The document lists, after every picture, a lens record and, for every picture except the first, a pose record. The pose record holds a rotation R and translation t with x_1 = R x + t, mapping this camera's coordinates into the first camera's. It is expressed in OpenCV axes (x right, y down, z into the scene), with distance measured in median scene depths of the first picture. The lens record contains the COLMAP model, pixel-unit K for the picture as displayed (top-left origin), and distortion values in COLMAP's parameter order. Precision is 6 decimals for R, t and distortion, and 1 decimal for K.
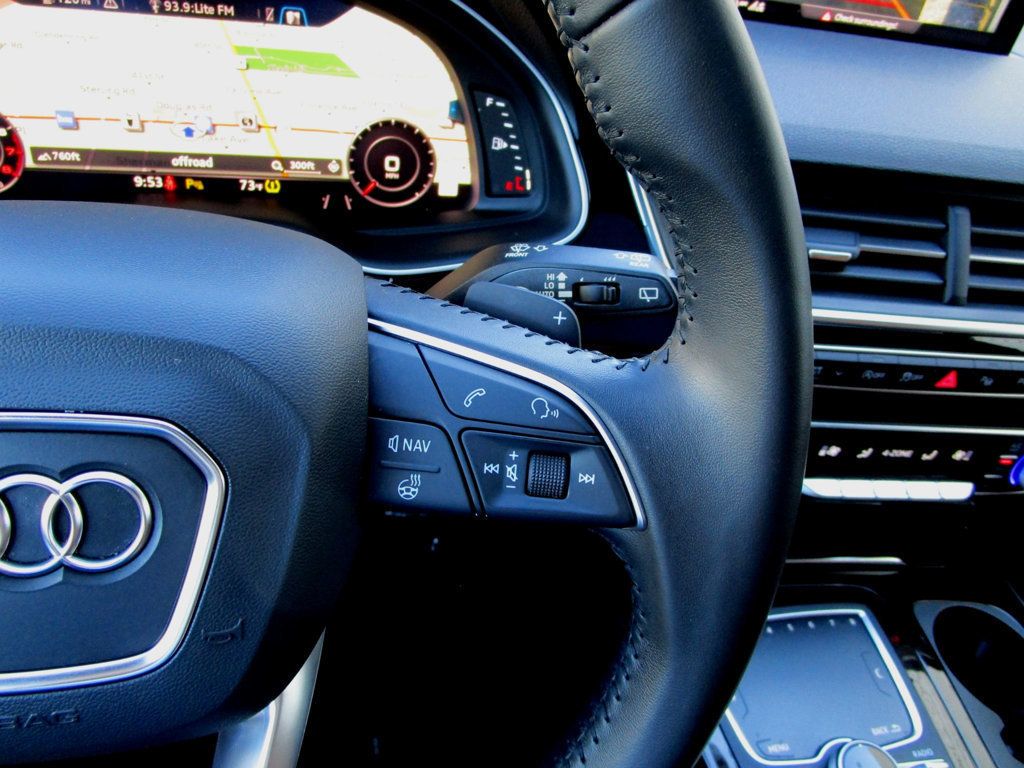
lens RADIAL K [[728.7, 0, 512.0], [0, 728.7, 384.0], [0, 0, 1]] dist [-0.022302, 0.007196]
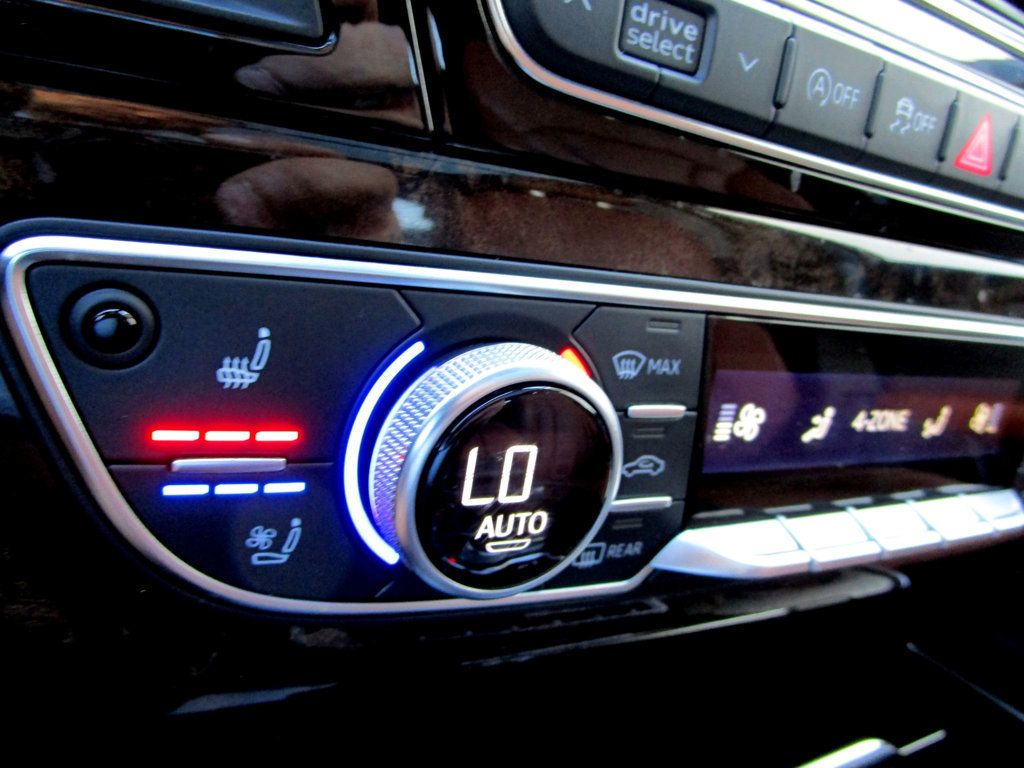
lens RADIAL K [[728.7, 0, 512.0], [0, 728.7, 384.0], [0, 0, 1]] dist [-0.022302, 0.007196]
pose [[0.915619, -0.080283, 0.393950, 0.236577], [0.210594, 0.930452, -0.299847, 0.163171], [-0.342479, 0.357509, 0.868847, 0.805780]]
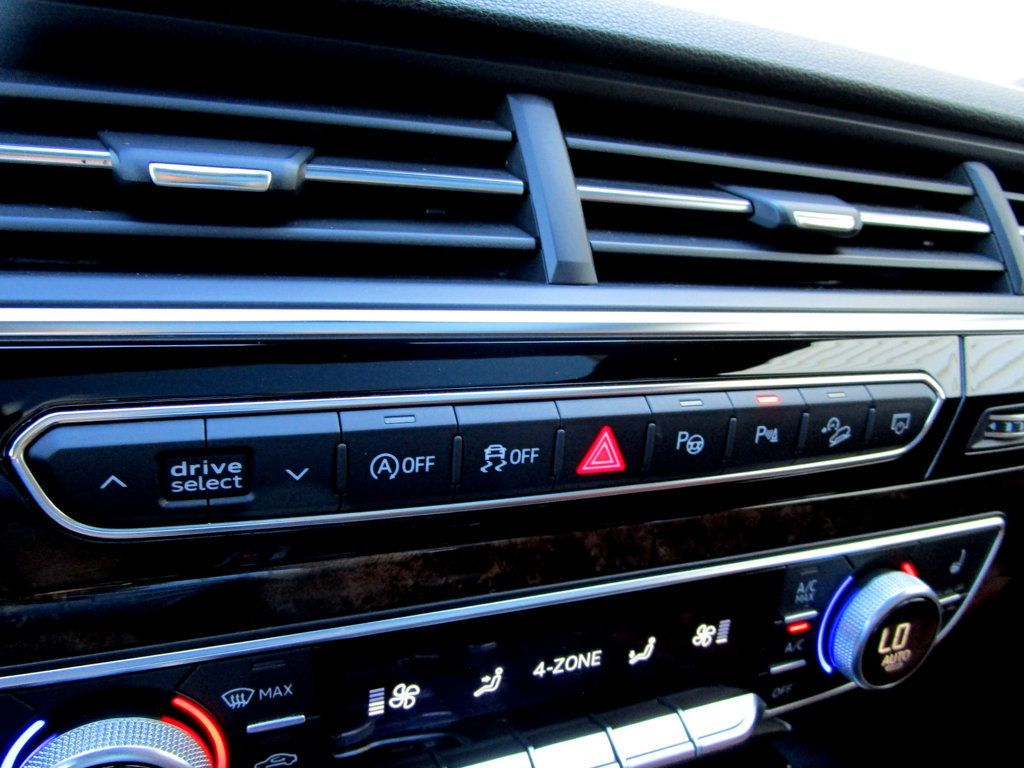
lens RADIAL K [[728.7, 0, 512.0], [0, 728.7, 384.0], [0, 0, 1]] dist [-0.022302, 0.007196]
pose [[0.955818, -0.129273, 0.264008, 0.449035], [0.209828, 0.929028, -0.304762, 0.072579], [-0.205873, 0.346693, 0.915107, 0.618184]]
